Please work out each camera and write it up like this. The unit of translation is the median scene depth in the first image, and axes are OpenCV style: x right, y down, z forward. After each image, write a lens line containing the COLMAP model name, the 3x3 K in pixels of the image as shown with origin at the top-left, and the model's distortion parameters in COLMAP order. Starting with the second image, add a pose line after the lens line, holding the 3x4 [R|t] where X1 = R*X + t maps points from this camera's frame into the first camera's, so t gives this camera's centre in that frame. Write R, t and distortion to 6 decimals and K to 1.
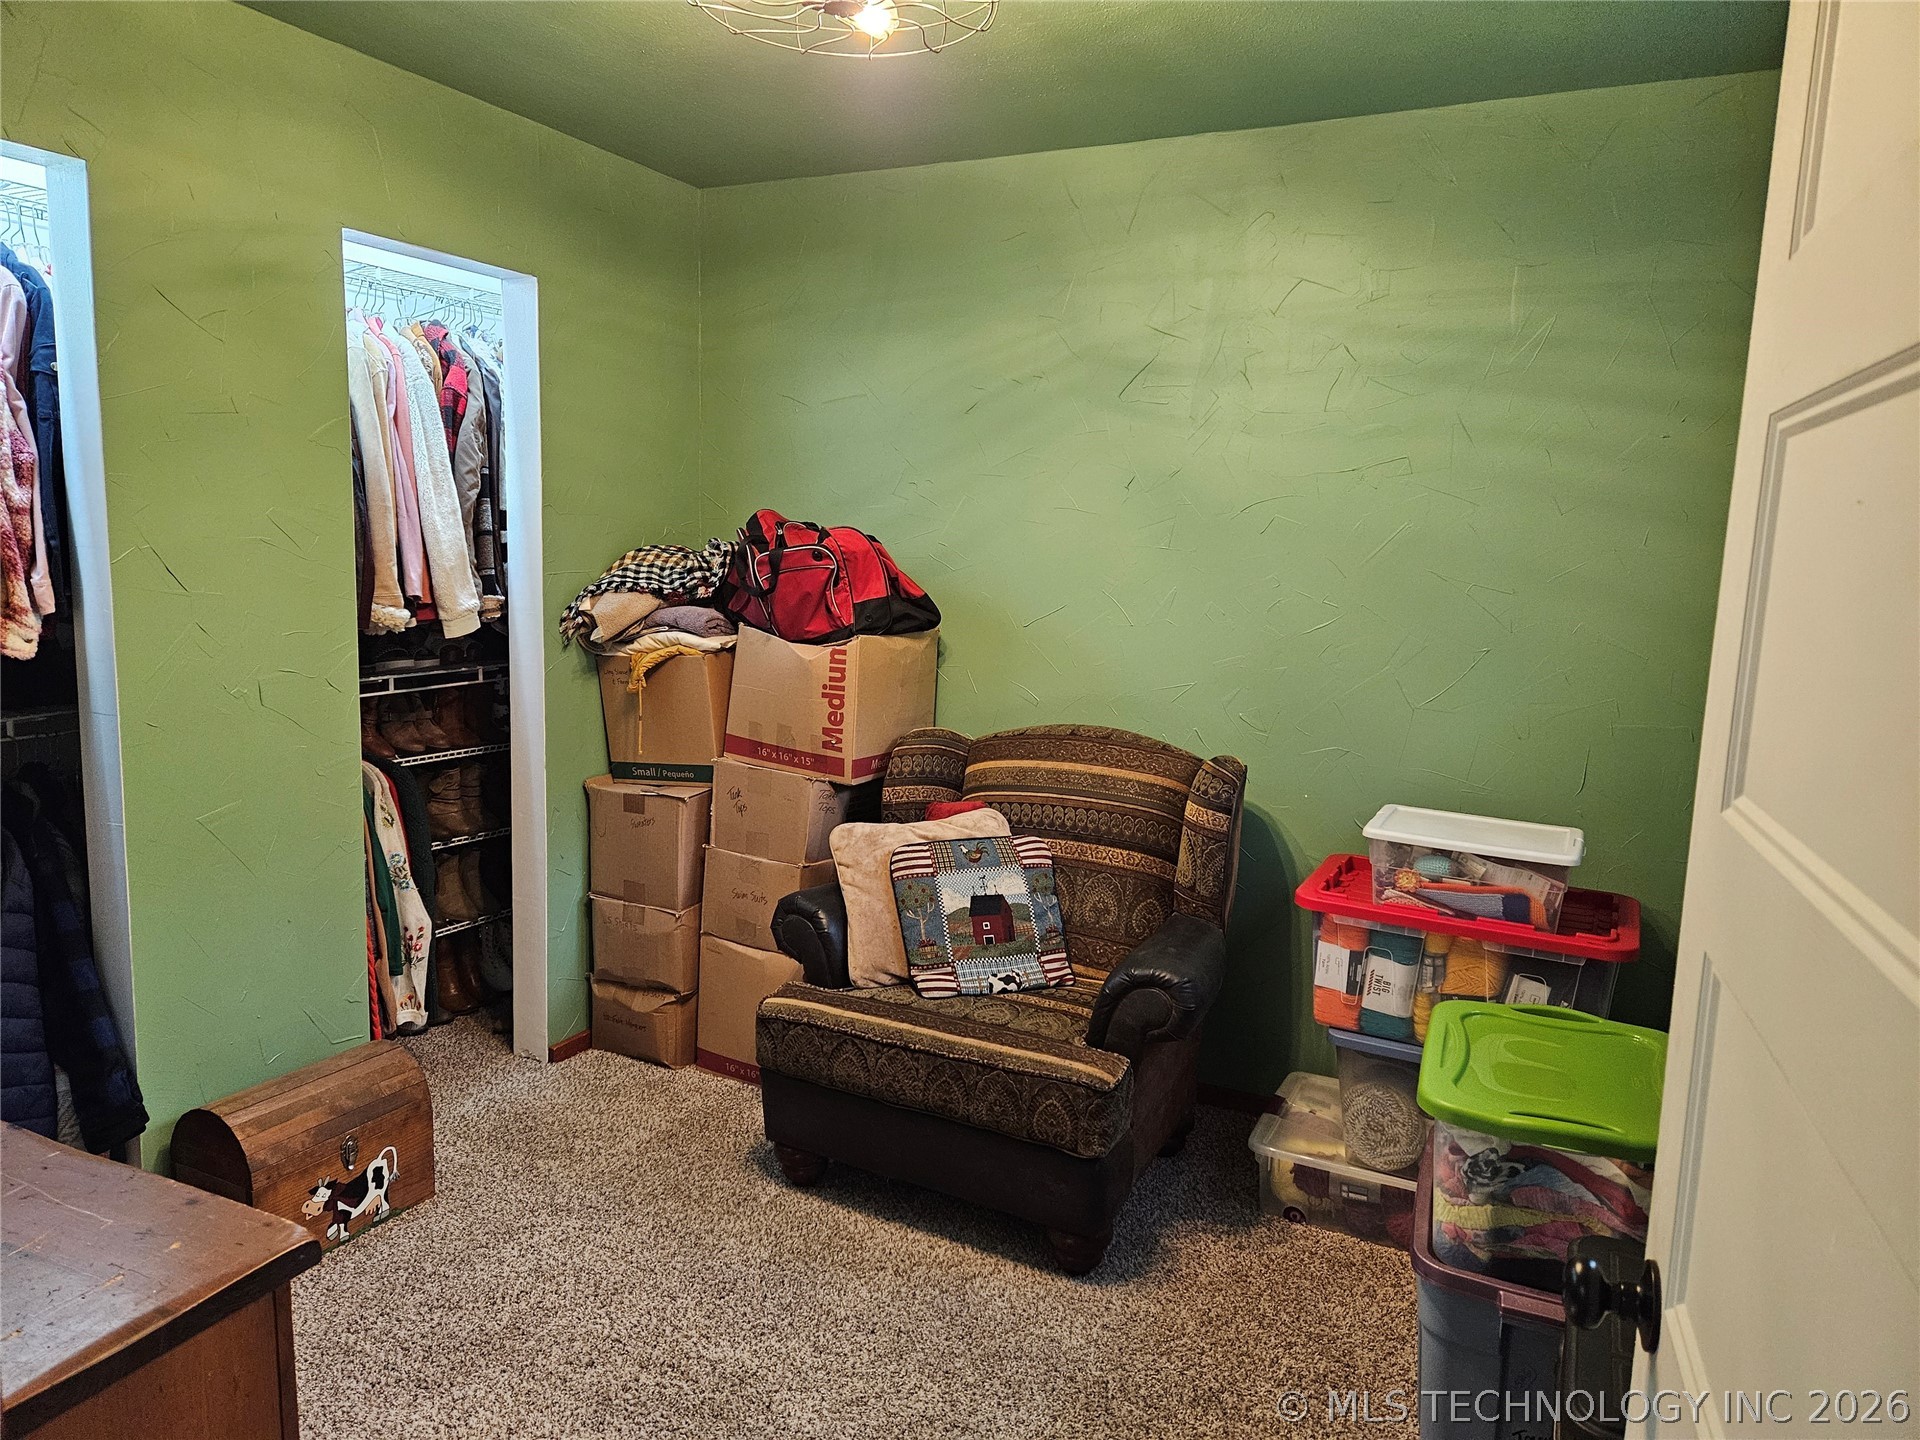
lens RADIAL K [[1277.6, 0, 968.4], [0, 1277.6, 716.2], [0, 0, 1]] dist [0.081472, -0.070879]
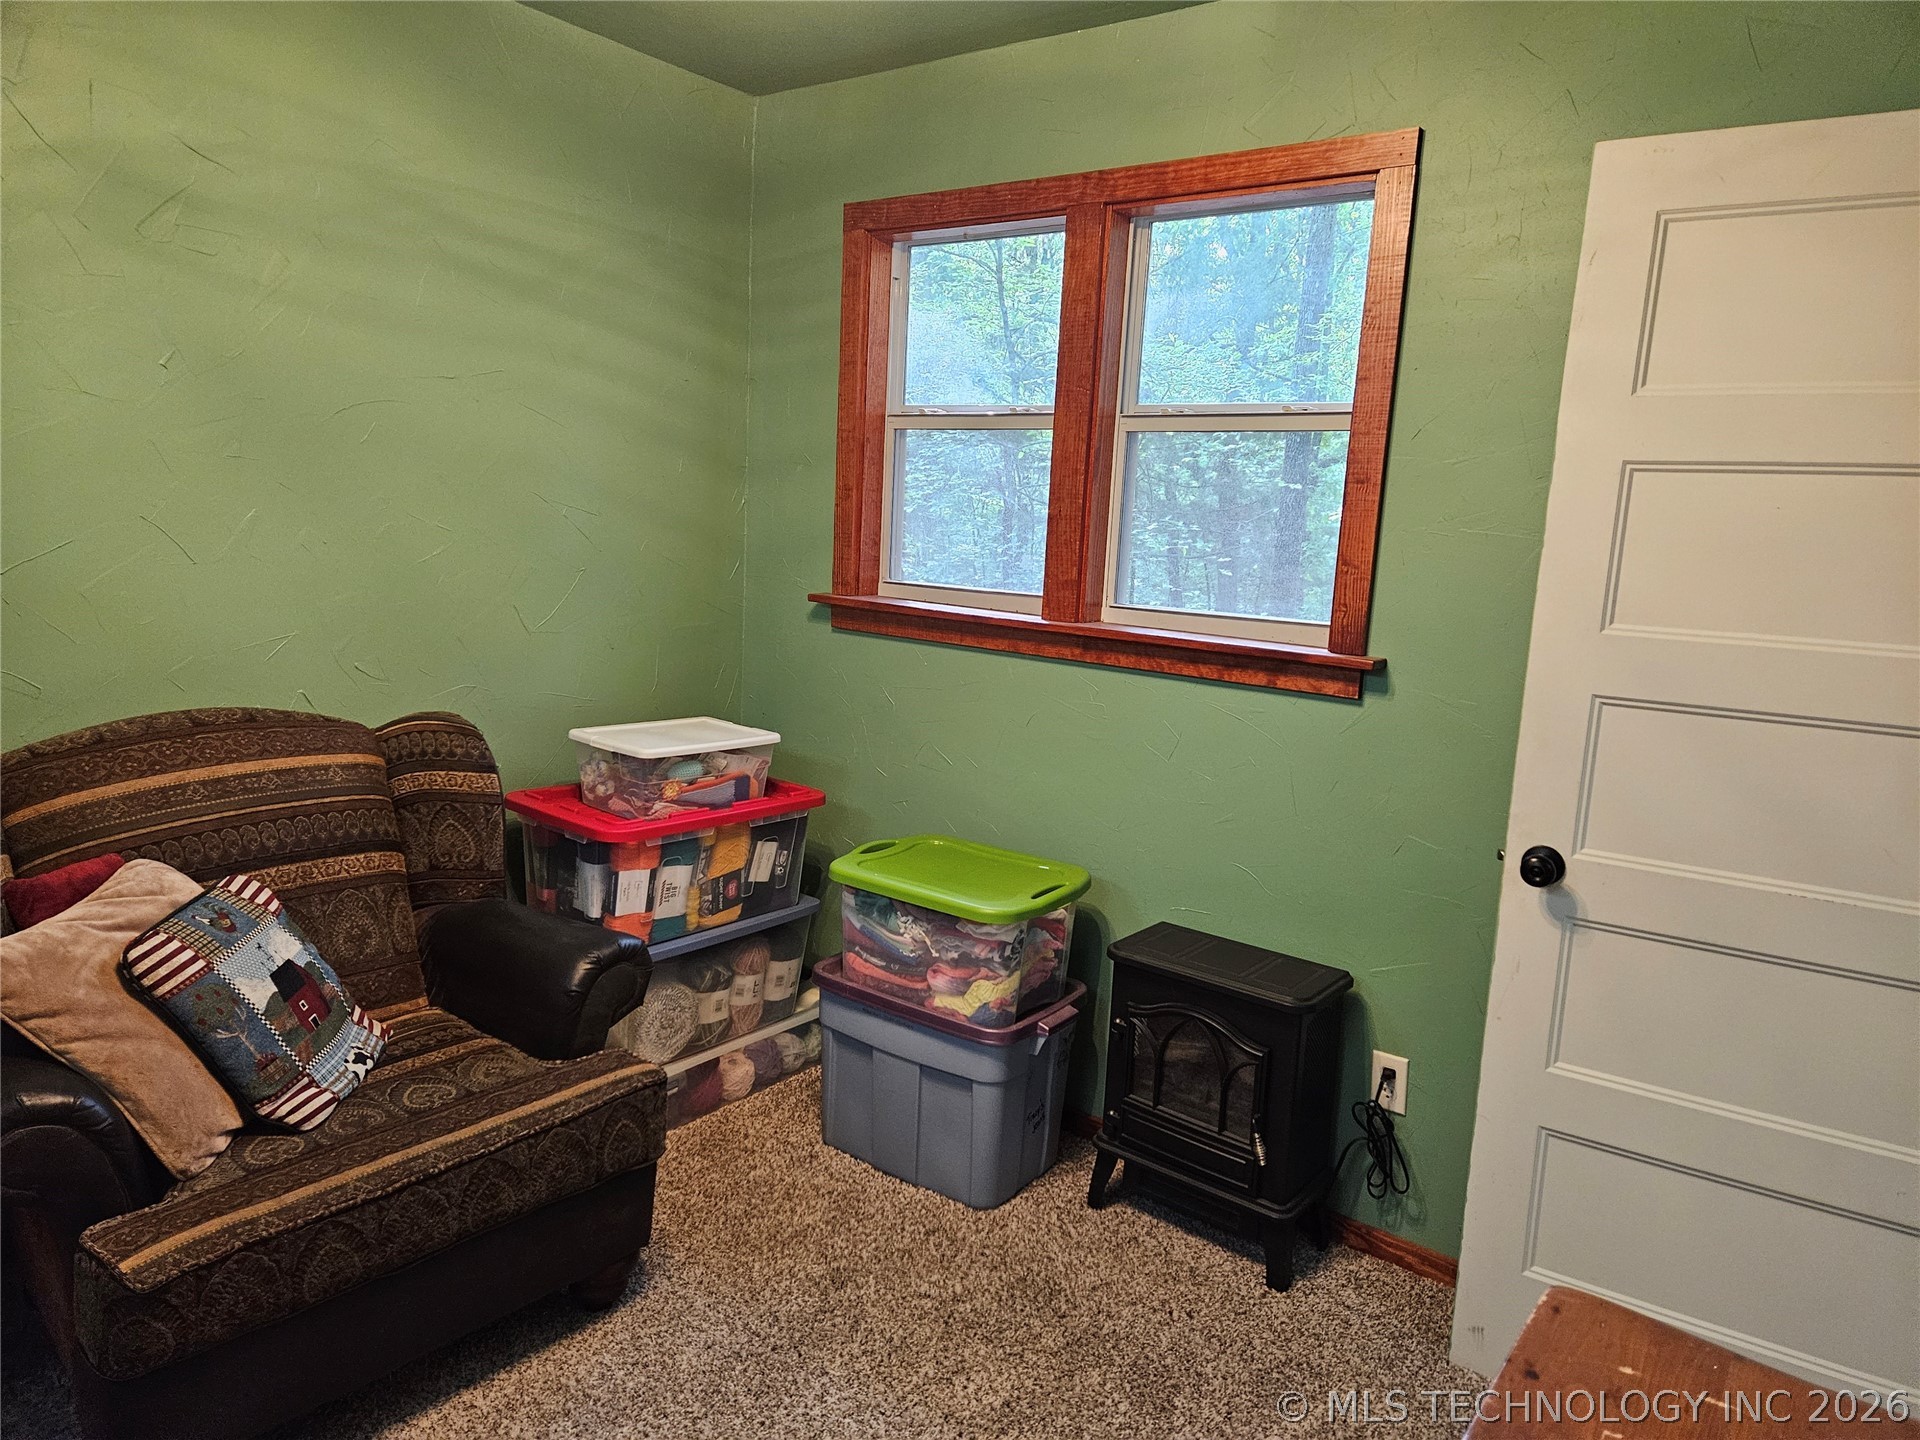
lens RADIAL K [[1277.6, 0, 967.7], [0, 1277.6, 725.4], [0, 0, 1]] dist [0.081472, -0.070879]
pose [[0.203946, -0.181244, 0.962058, -0.578905], [0.087181, 0.982171, 0.166552, -0.075387], [-0.975093, 0.049905, 0.216111, 0.490087]]
